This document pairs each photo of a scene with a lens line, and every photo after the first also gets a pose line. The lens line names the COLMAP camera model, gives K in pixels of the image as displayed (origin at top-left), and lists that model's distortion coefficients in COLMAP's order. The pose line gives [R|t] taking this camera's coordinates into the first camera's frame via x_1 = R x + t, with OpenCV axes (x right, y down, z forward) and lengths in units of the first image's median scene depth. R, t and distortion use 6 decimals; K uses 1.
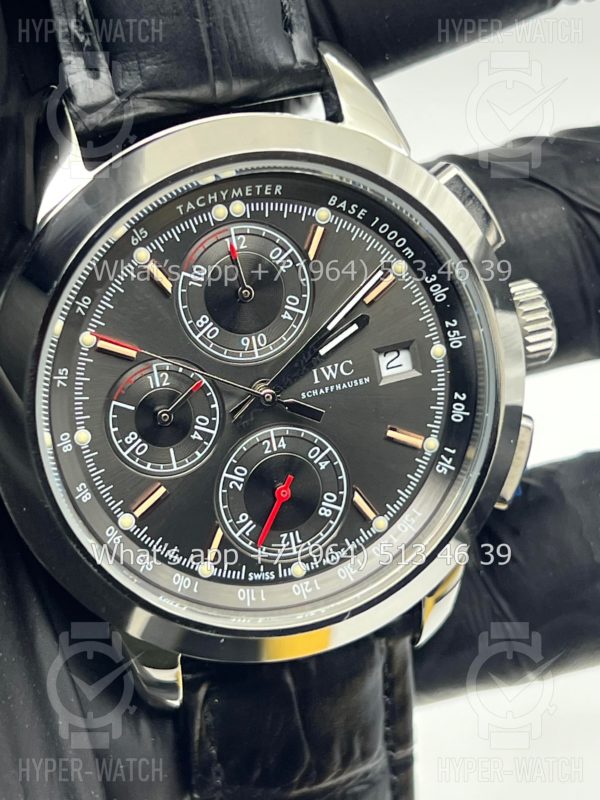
lens RADIAL K [[1863.7, 0, 300.0], [0, 1863.7, 400.0], [0, 0, 1]] dist [0.250440, -3.083791]
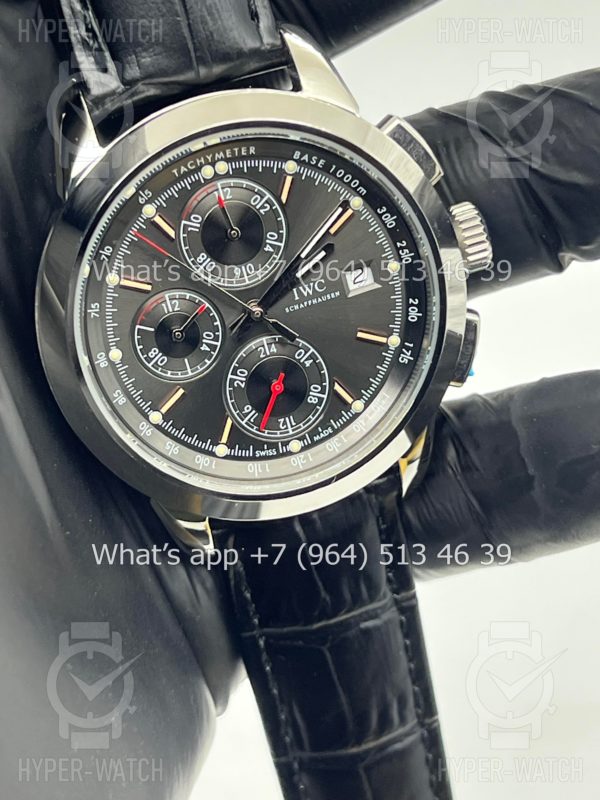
lens RADIAL K [[1863.7, 0, 300.0], [0, 1863.7, 400.0], [0, 0, 1]] dist [0.250440, -3.083791]
pose [[0.993544, -0.061947, -0.095037, 0.128147], [0.069080, 0.994886, 0.073690, -0.034580], [0.089986, -0.079780, 0.992743, -0.265085]]
